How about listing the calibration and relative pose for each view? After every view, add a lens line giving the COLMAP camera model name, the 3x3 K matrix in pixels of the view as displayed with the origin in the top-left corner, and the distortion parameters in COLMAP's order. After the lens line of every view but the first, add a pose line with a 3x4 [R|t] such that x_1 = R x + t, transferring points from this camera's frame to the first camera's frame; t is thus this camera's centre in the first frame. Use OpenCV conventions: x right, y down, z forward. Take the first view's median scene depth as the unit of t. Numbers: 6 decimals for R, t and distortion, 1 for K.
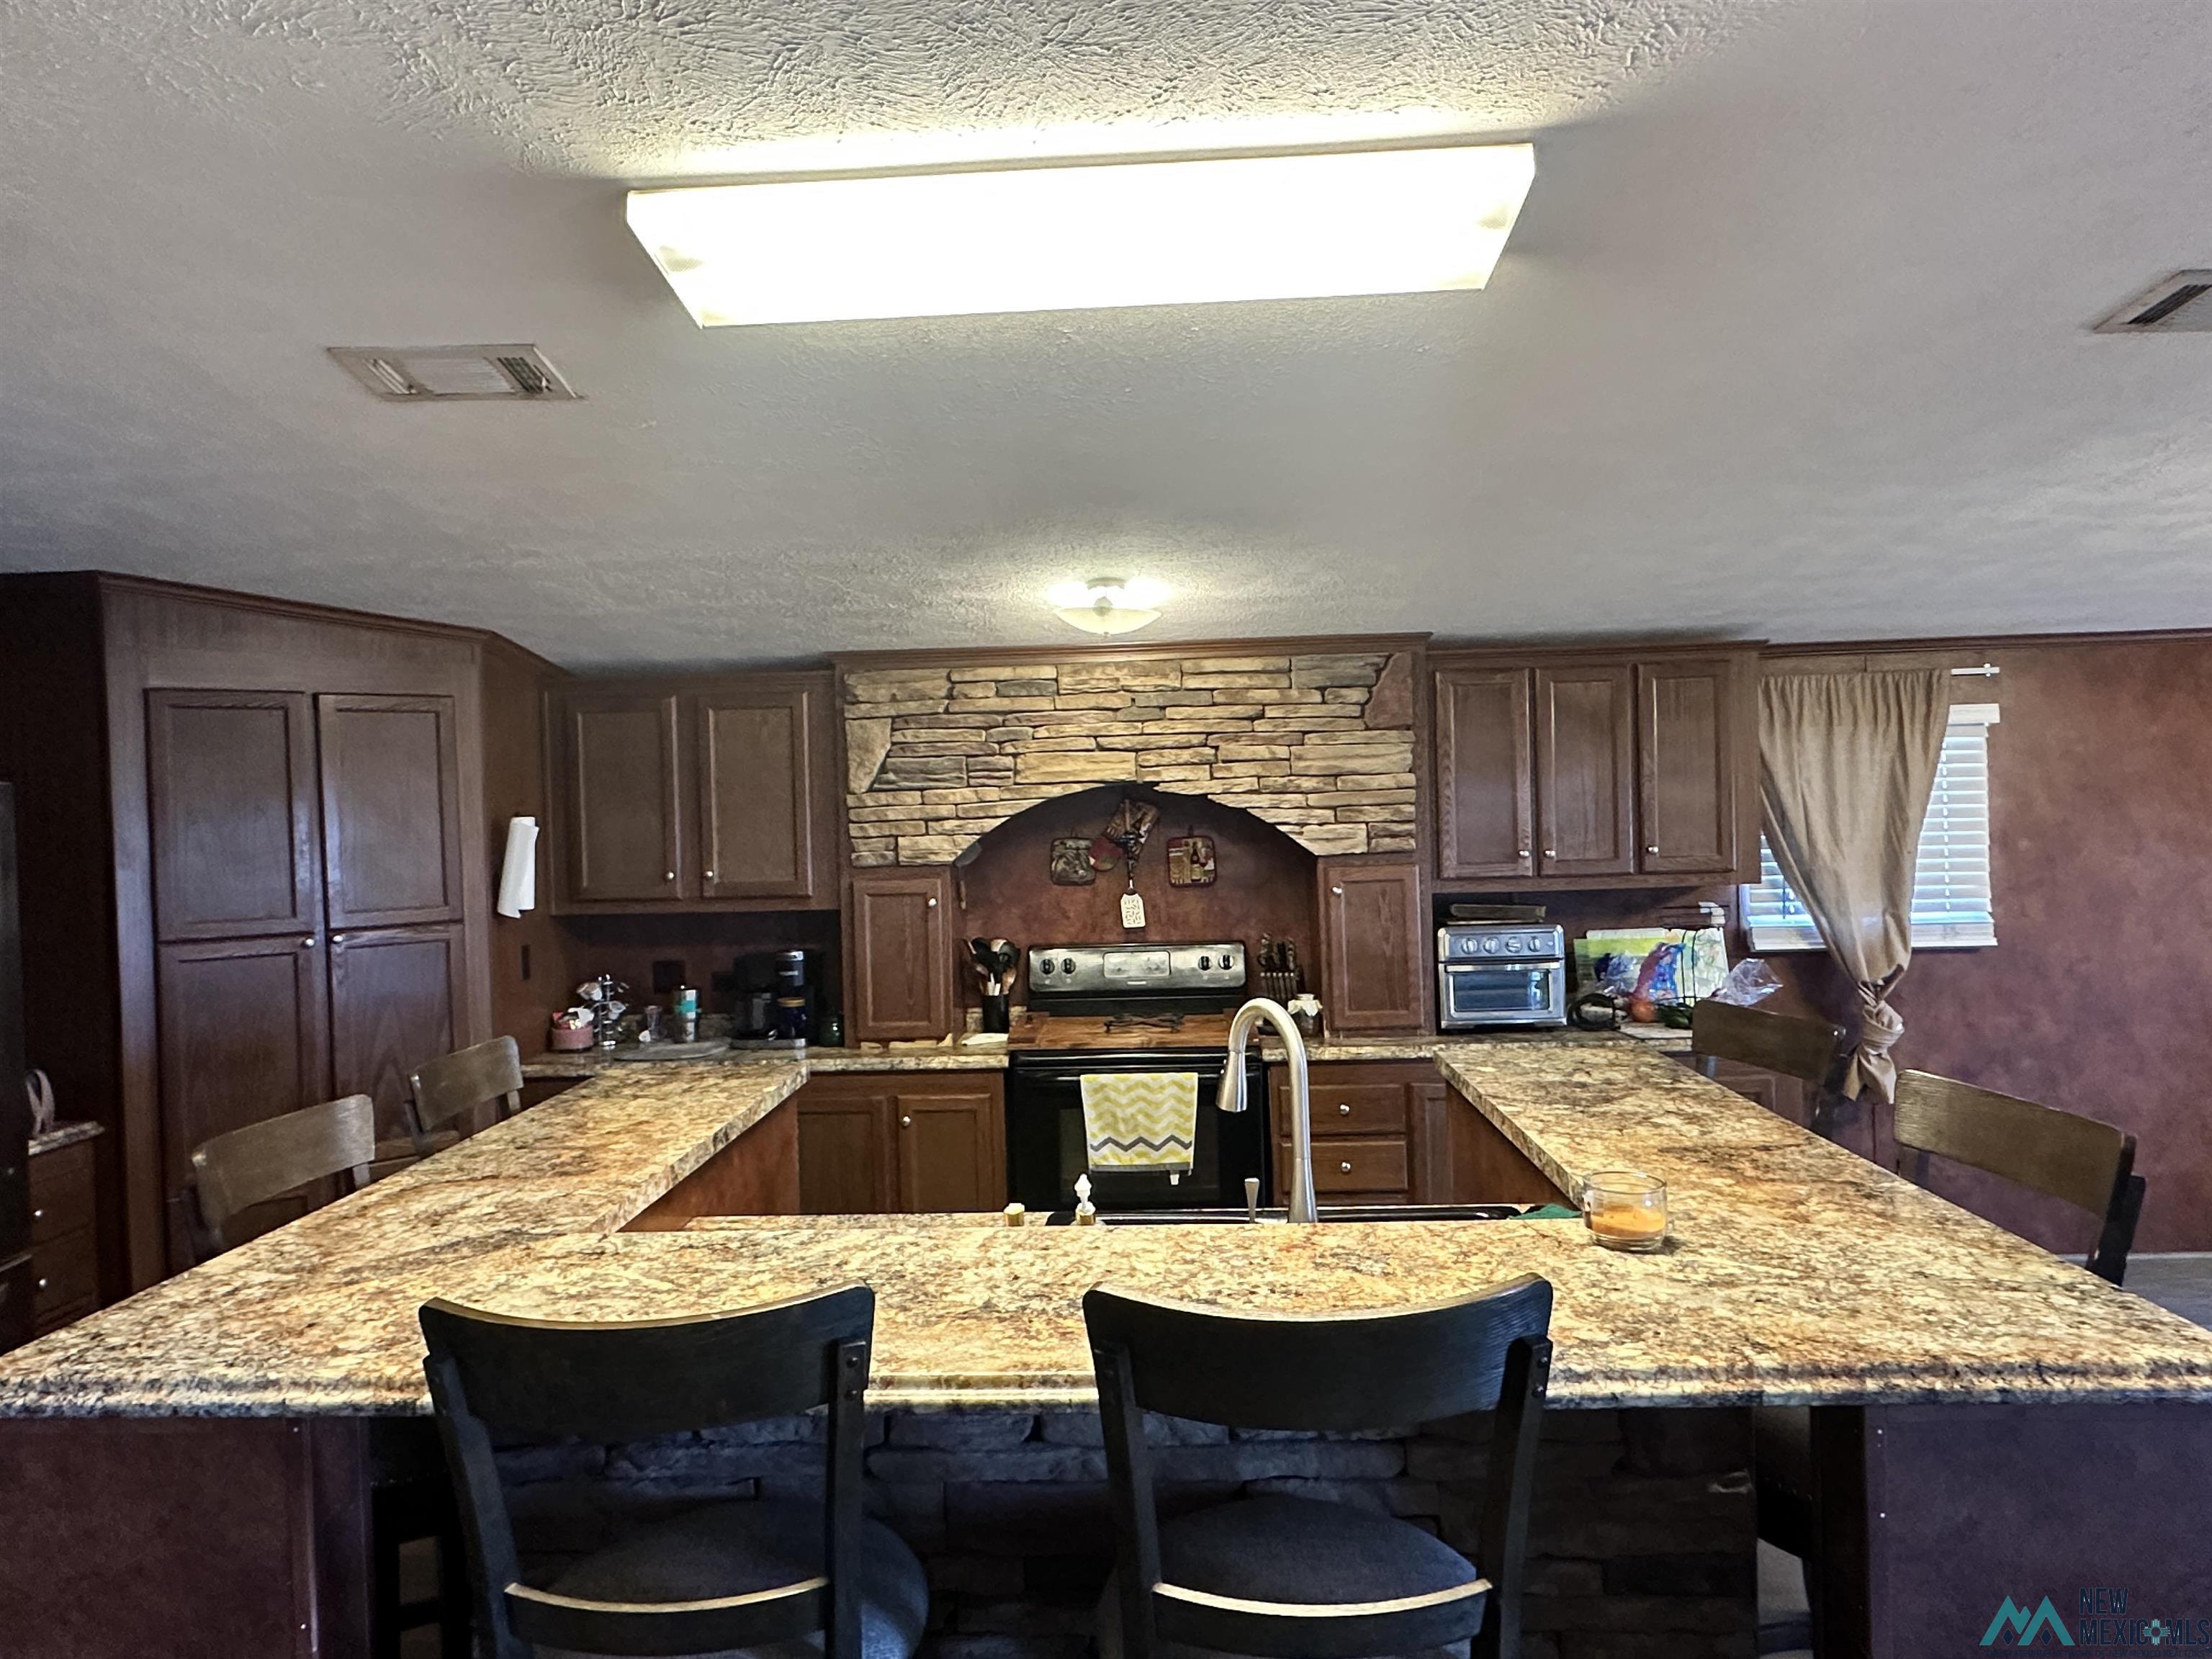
lens RADIAL K [[1439.1, 0, 1106.0], [0, 1439.1, 829.5], [0, 0, 1]] dist [-0.001989, 0.000894]
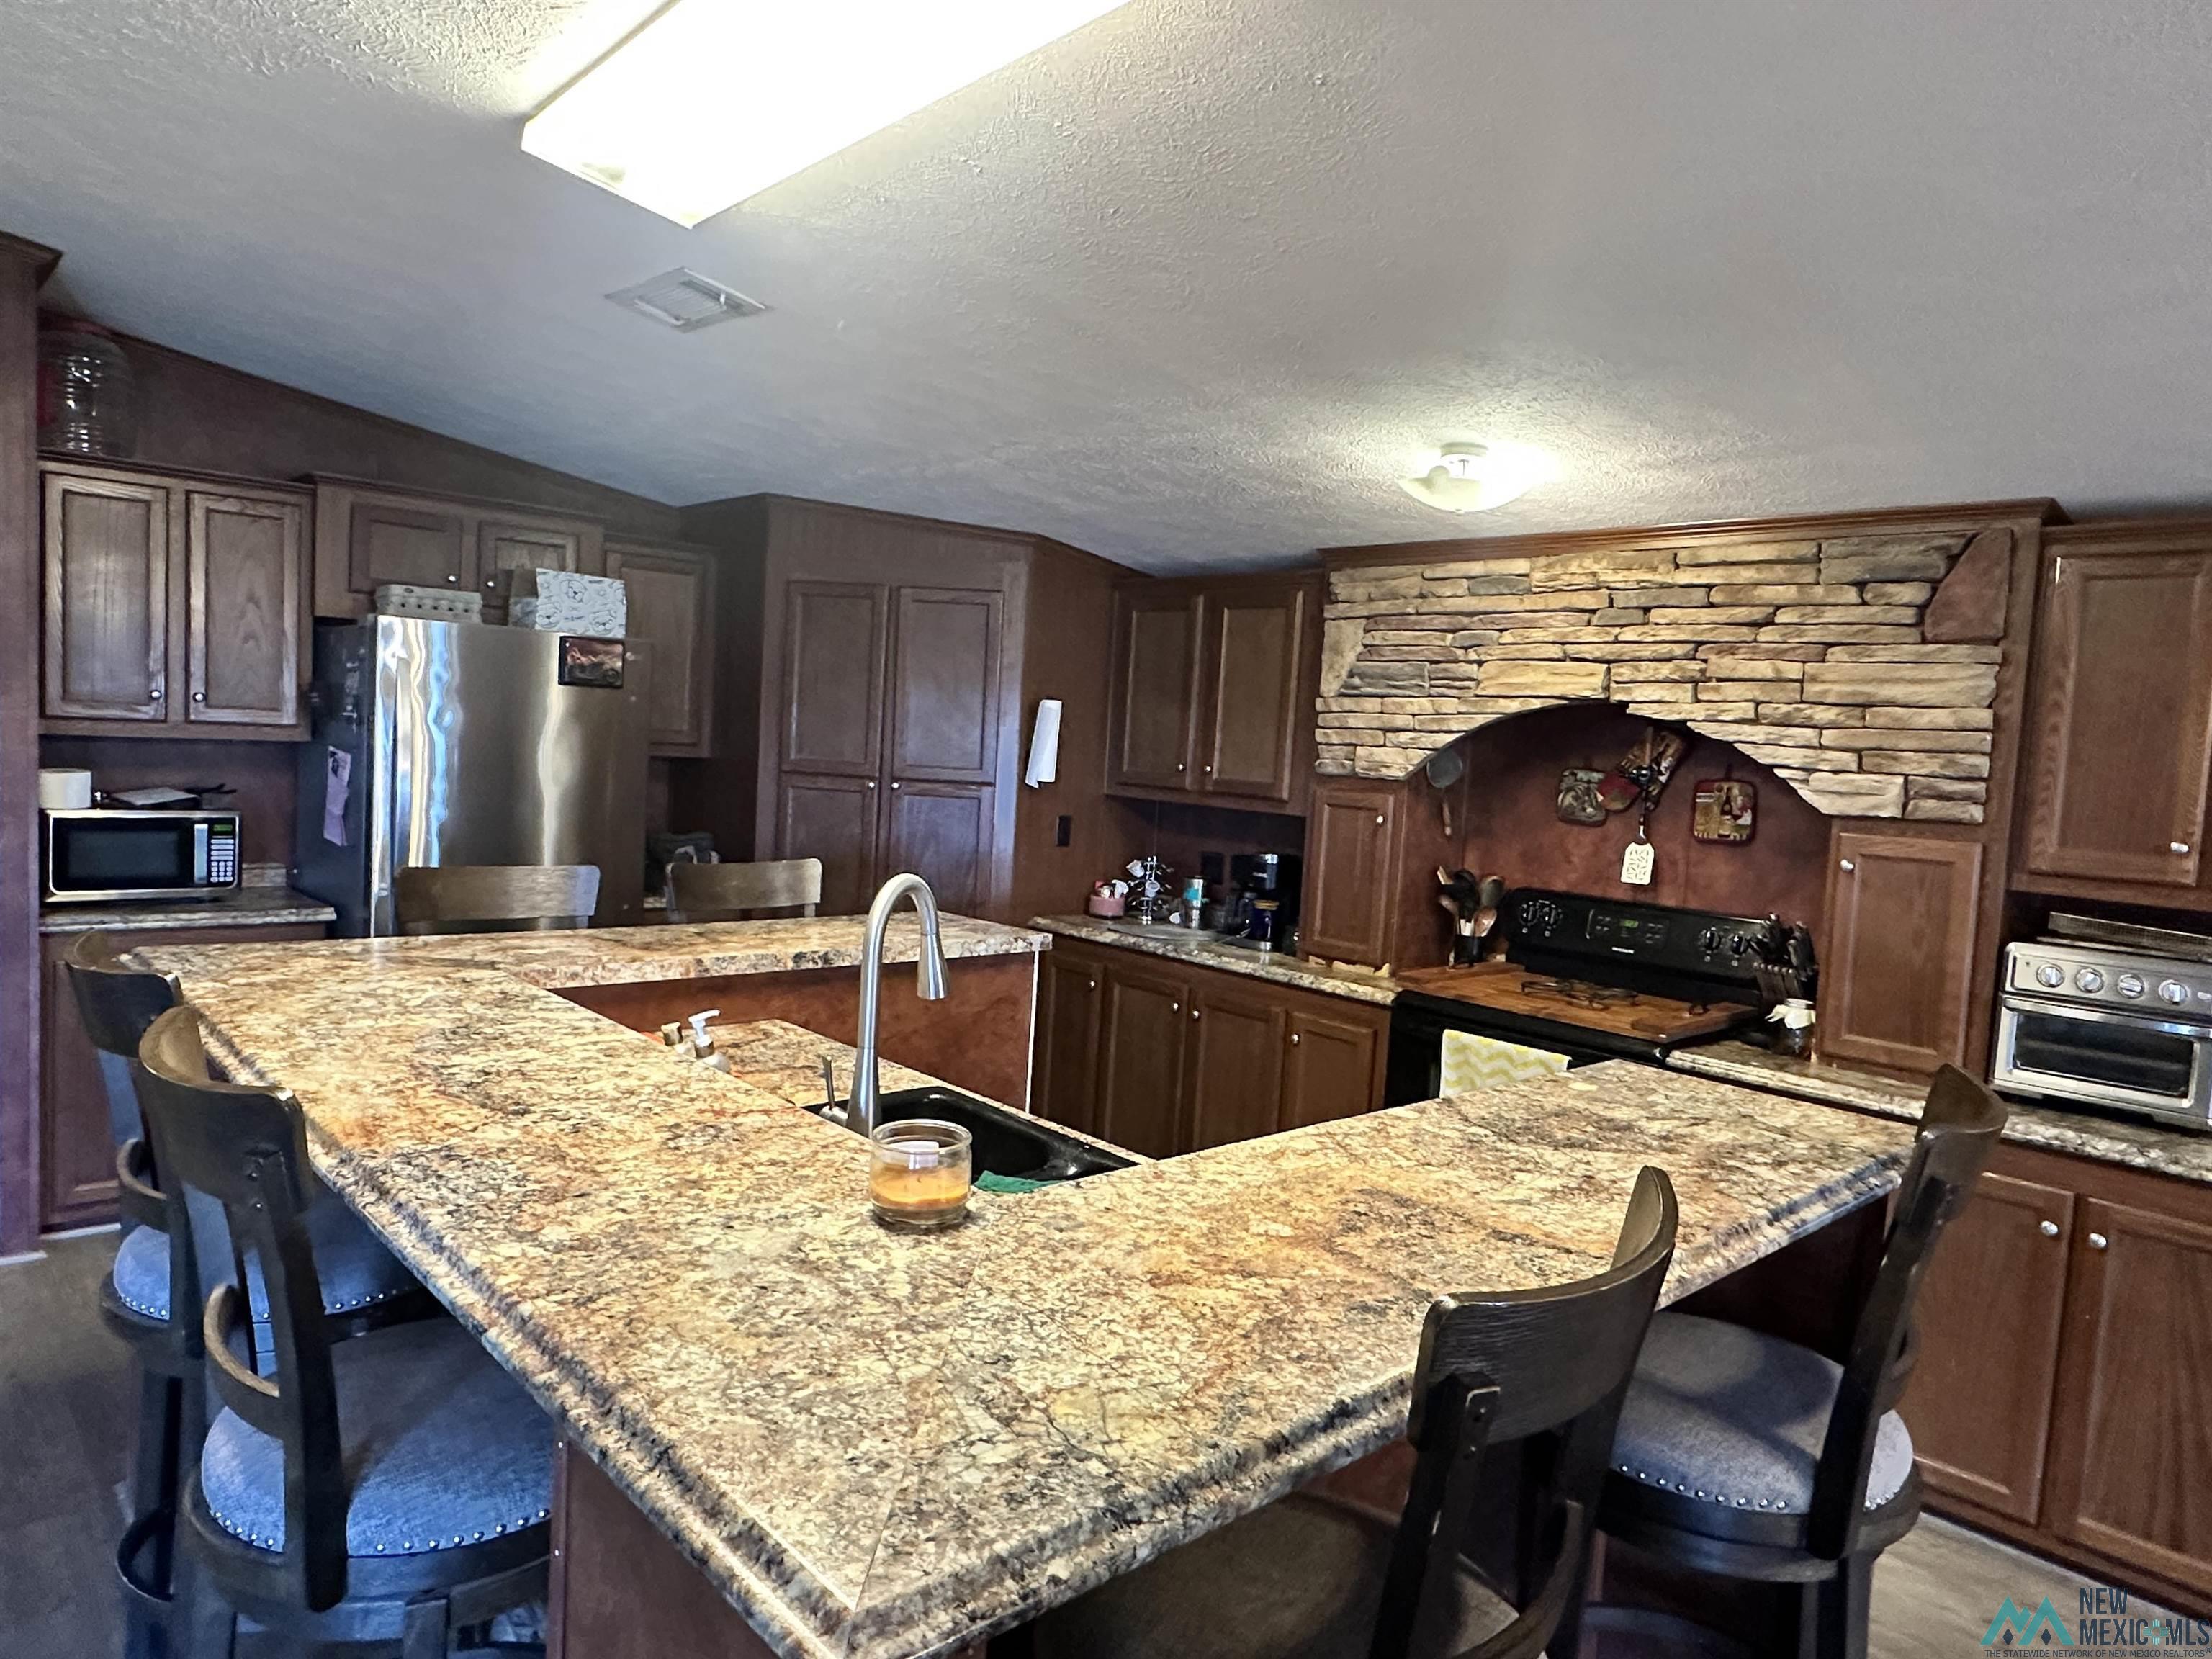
lens RADIAL K [[1439.1, 0, 1106.0], [0, 1439.1, 829.5], [0, 0, 1]] dist [-0.001989, 0.000894]
pose [[0.686079, 0.115467, -0.718306, 0.422550], [-0.091746, 0.993174, 0.072022, 0.006738], [0.721719, 0.016489, 0.691989, 0.232939]]
